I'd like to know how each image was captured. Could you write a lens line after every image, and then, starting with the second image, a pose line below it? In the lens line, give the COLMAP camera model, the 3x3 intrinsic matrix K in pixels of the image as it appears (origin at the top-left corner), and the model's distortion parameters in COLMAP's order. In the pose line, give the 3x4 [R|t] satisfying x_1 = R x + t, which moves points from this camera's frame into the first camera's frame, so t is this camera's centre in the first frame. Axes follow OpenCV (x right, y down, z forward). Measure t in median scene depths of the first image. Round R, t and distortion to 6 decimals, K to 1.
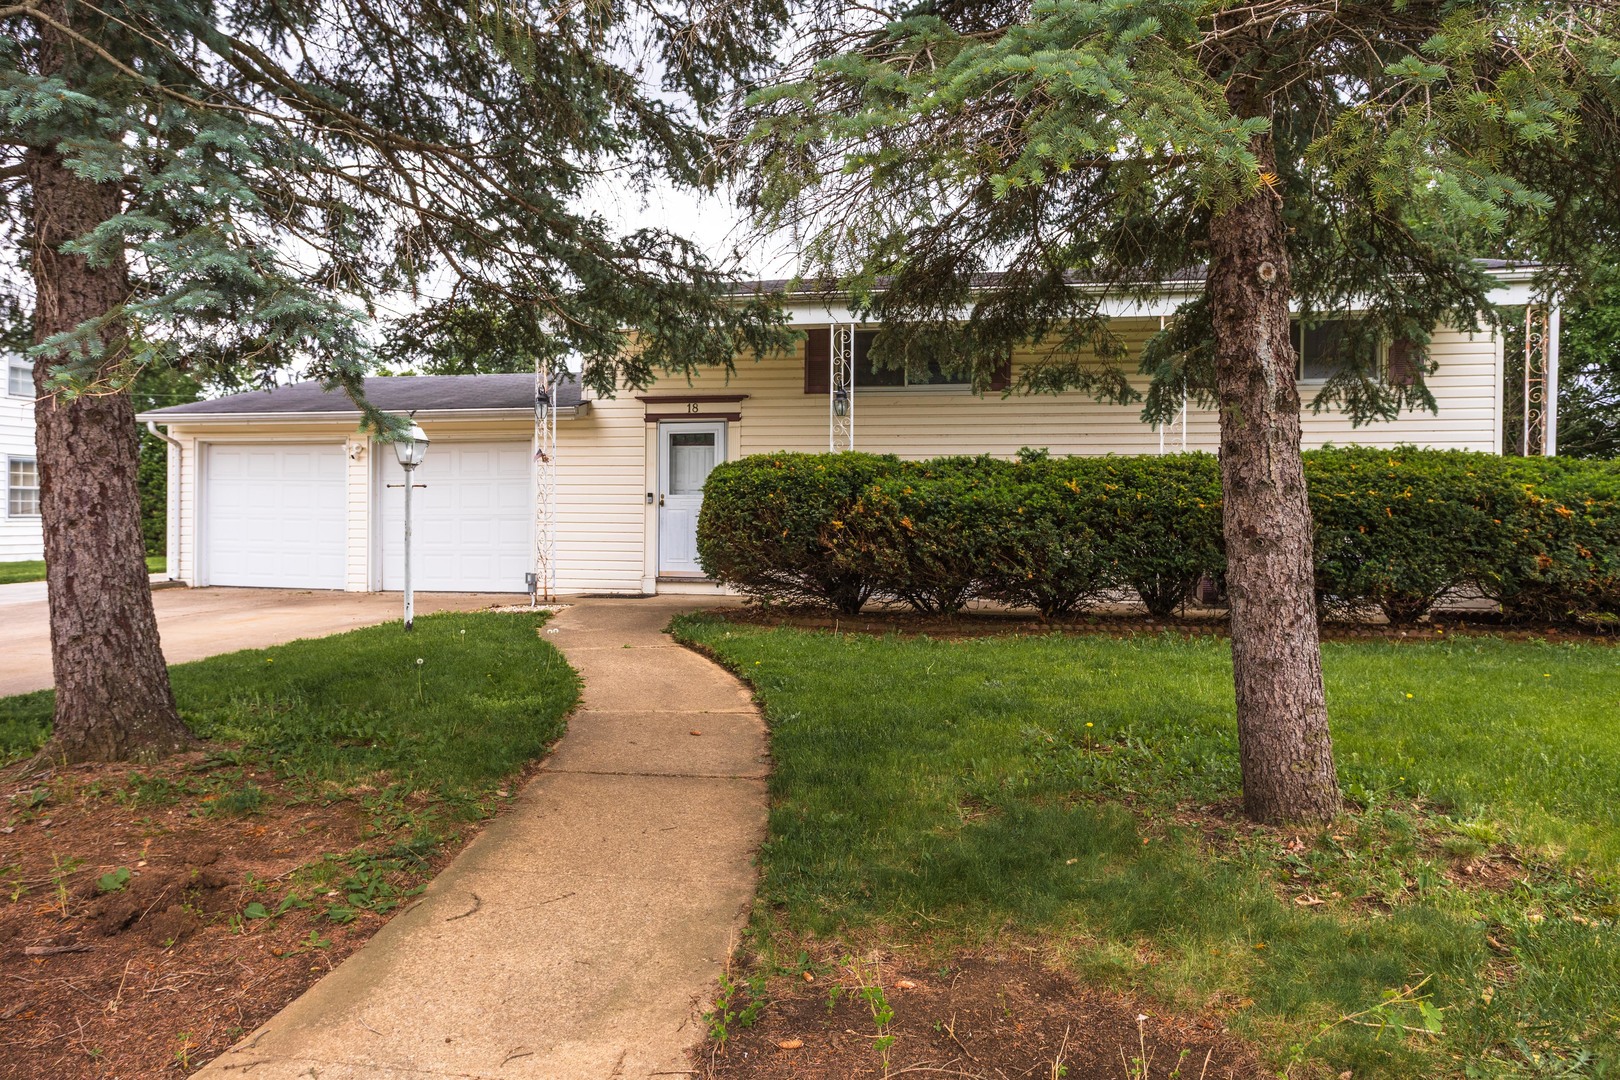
lens RADIAL K [[1125.3, 0, 810.0], [0, 1125.3, 540.0], [0, 0, 1]] dist [-0.003508, -0.097470]
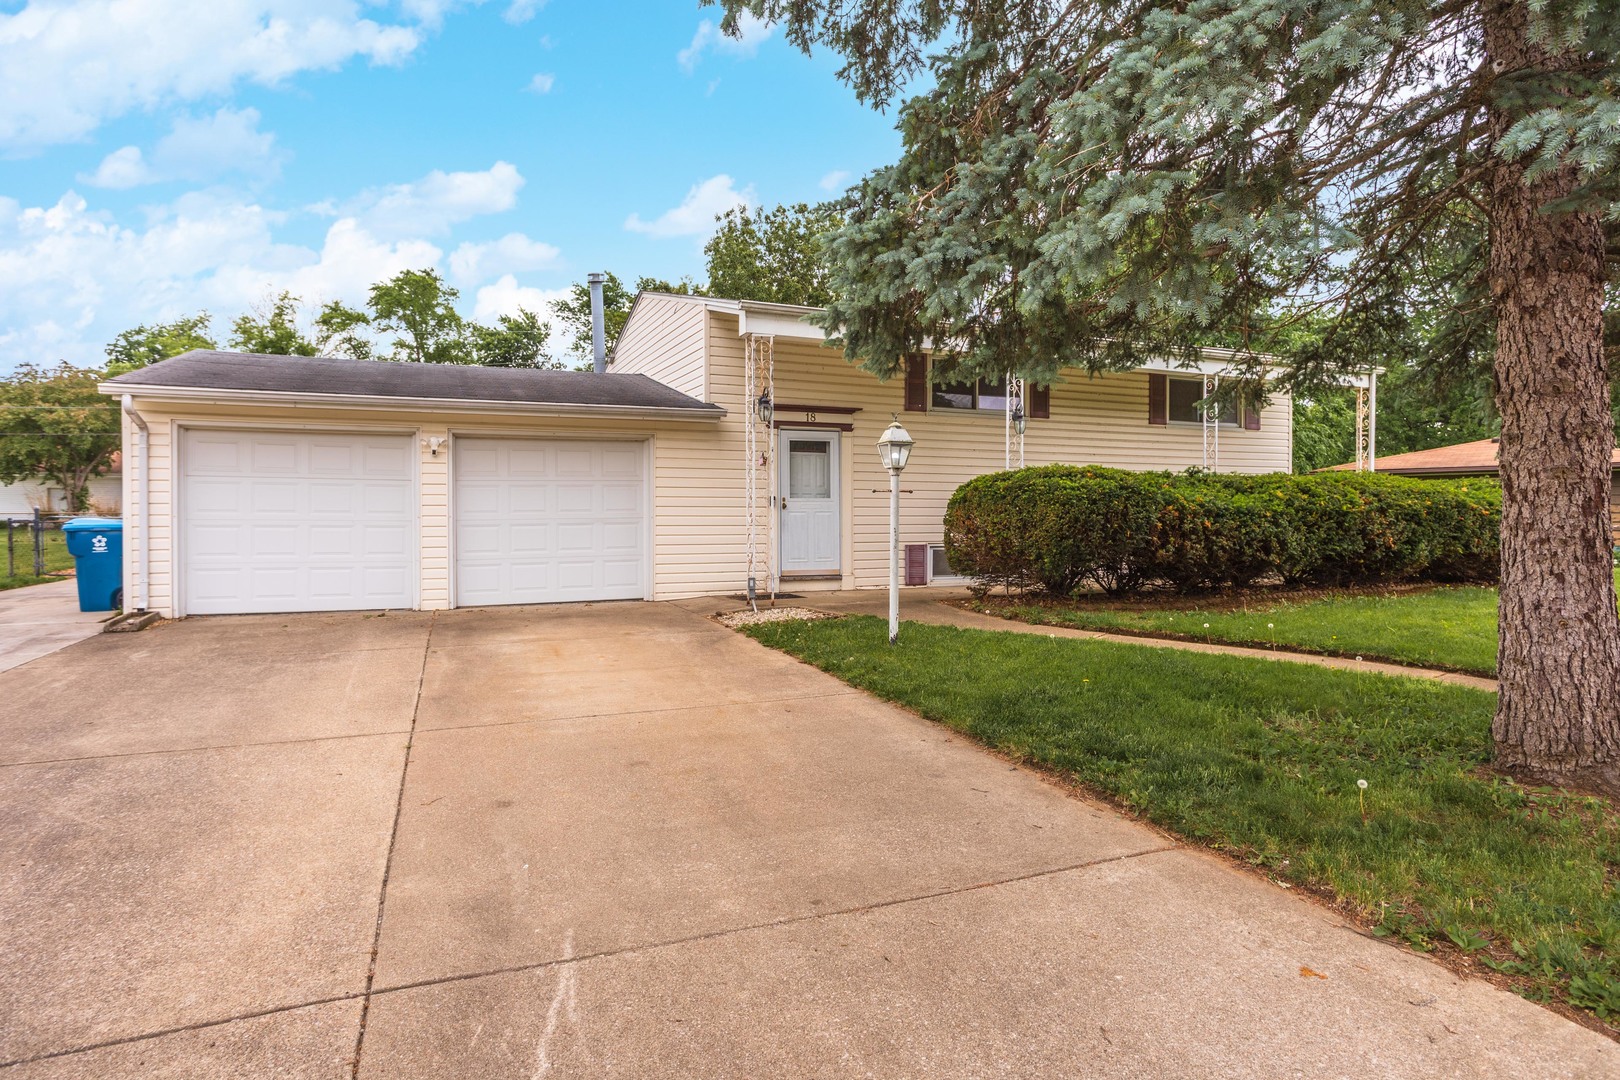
lens RADIAL K [[923.7, 0, 810.0], [0, 923.7, 540.0], [0, 0, 1]] dist [-0.060668, -0.000211]
pose [[0.813026, -0.022723, 0.581784, -0.870195], [0.016854, 0.999738, 0.015494, -0.019895], [-0.581984, -0.002791, 0.813196, 0.402919]]
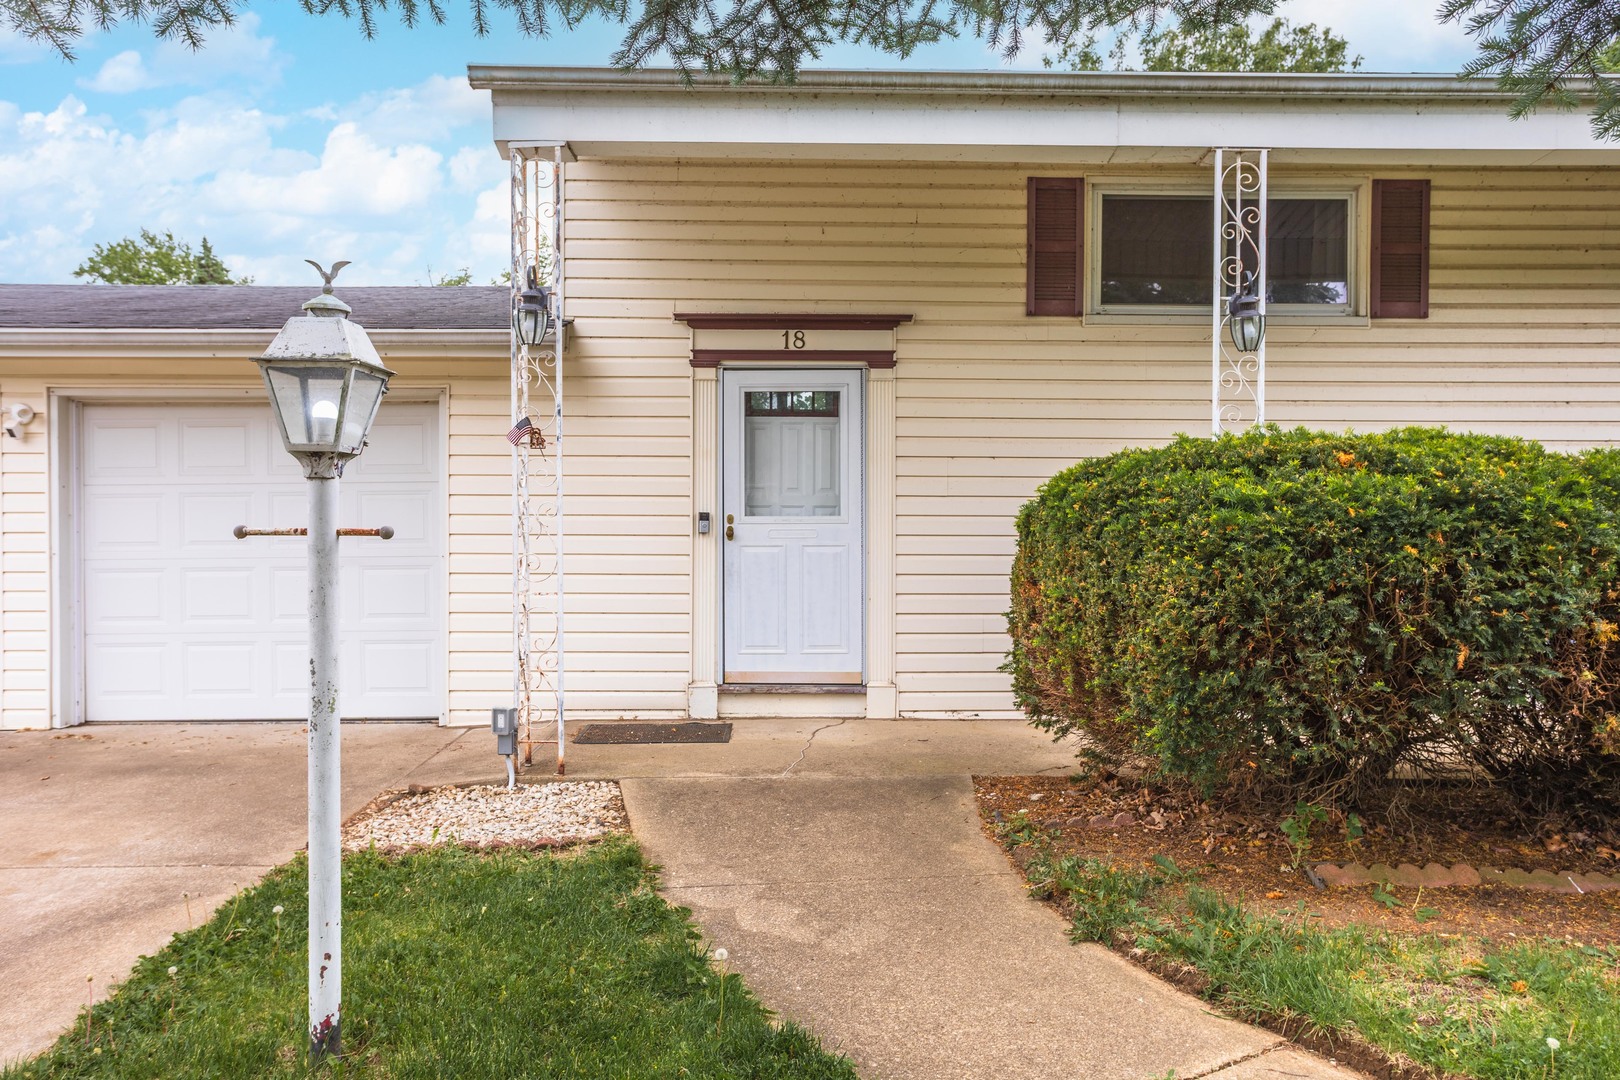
lens RADIAL K [[1210.5, 0, 810.0], [0, 1210.5, 540.0], [0, 0, 1]] dist [-0.002137, 0.001790]
pose [[0.974326, -0.009923, 0.224924, -0.306035], [0.008522, 0.999938, 0.007199, -0.047275], [-0.224982, -0.005098, 0.974350, 0.678687]]
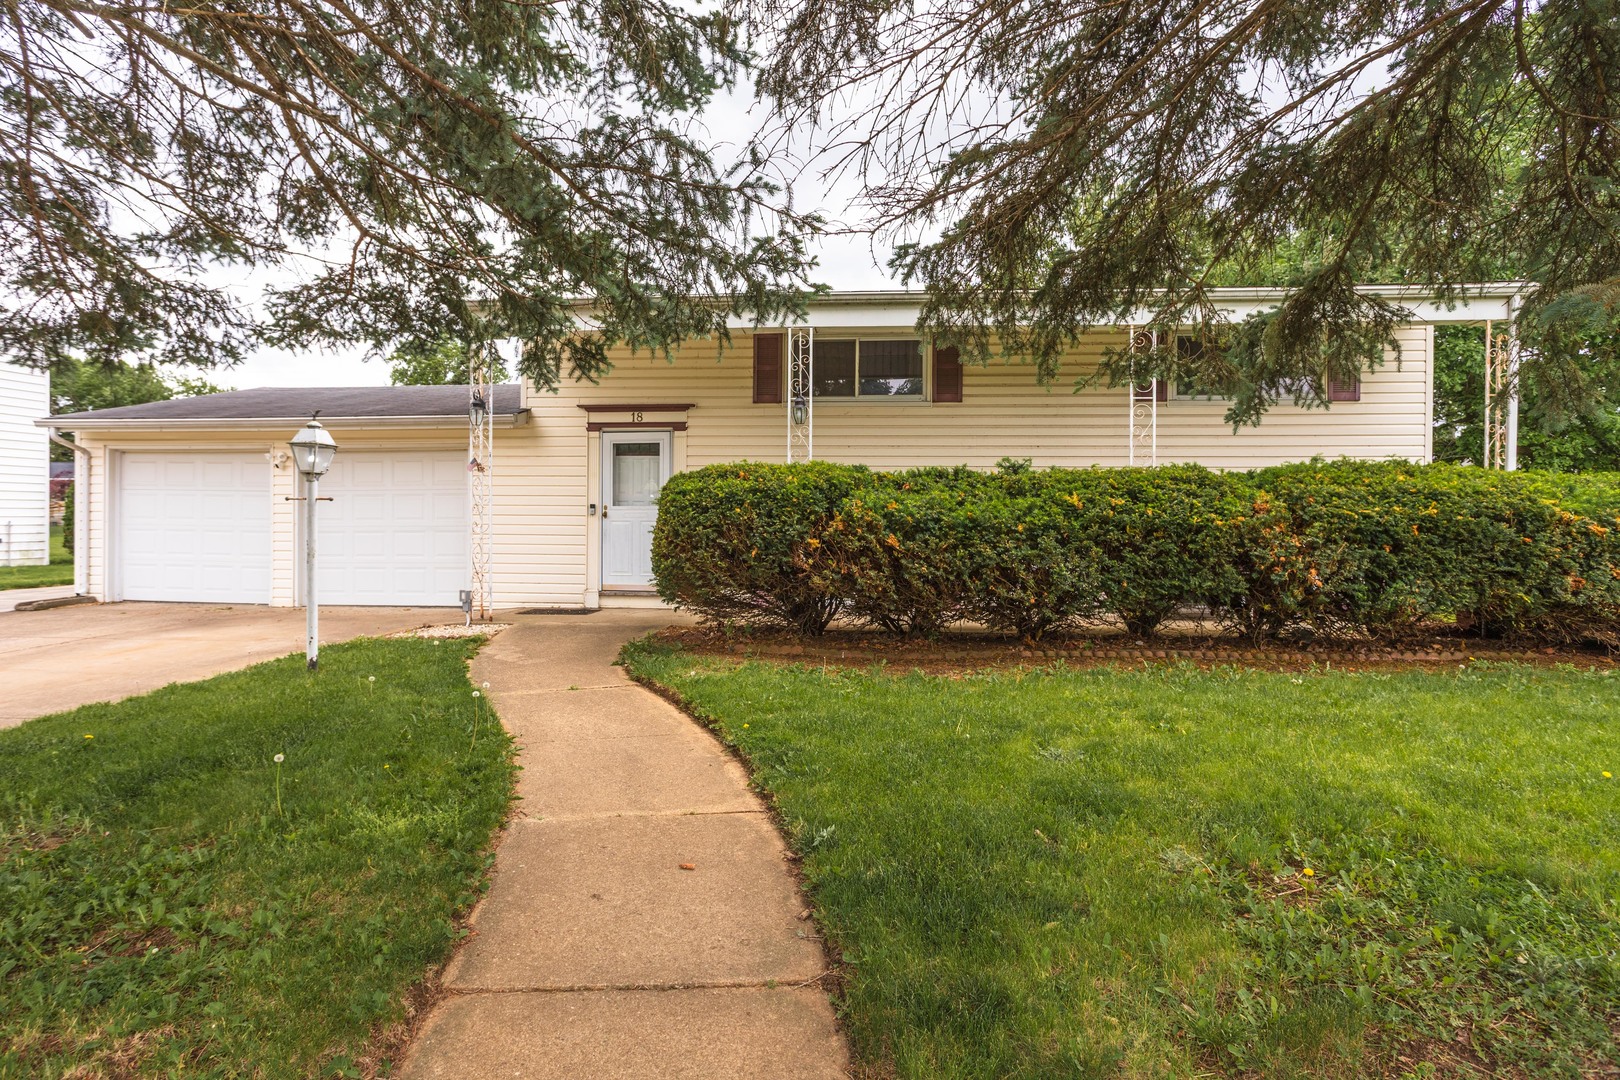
lens RADIAL K [[917.5, 0, 810.0], [0, 917.5, 540.0], [0, 0, 1]] dist [-0.036796, -0.000360]
pose [[0.994617, -0.002666, 0.103583, -0.053210], [0.002418, 0.999994, 0.002516, -0.017755], [-0.103589, -0.002252, 0.994618, 0.276345]]
